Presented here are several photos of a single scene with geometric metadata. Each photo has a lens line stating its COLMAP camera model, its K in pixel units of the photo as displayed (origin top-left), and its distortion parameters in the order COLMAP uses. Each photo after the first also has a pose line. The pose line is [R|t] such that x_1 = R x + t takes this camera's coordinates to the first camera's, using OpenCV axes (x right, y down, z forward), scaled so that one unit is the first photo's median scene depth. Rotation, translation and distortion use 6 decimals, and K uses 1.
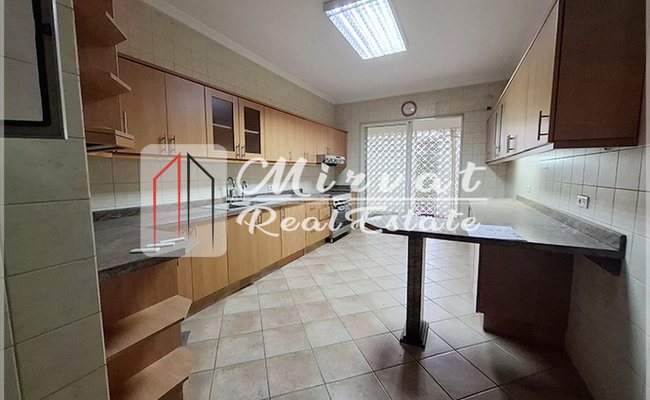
lens RADIAL K [[257.6, 0, 324.6], [0, 257.6, 197.7], [0, 0, 1]] dist [0.000293, 0.000005]
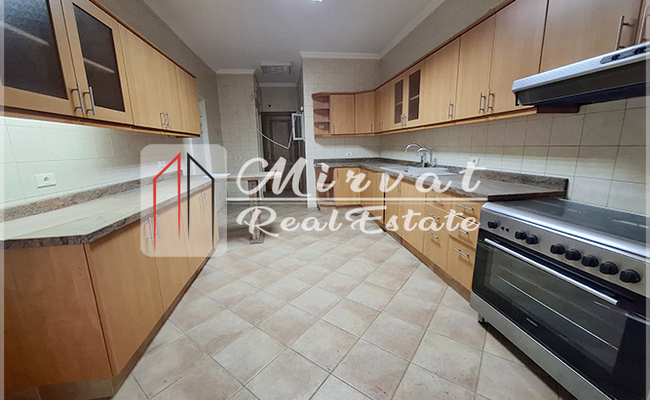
lens RADIAL K [[257.6, 0, 323.8], [0, 257.6, 198.6], [0, 0, 1]] dist [0.000293, 0.000005]
pose [[-0.811762, 0.134829, -0.568211, 0.612074], [-0.030551, 0.961846, 0.271880, -0.141870], [0.583189, 0.238061, -0.776671, 1.666515]]
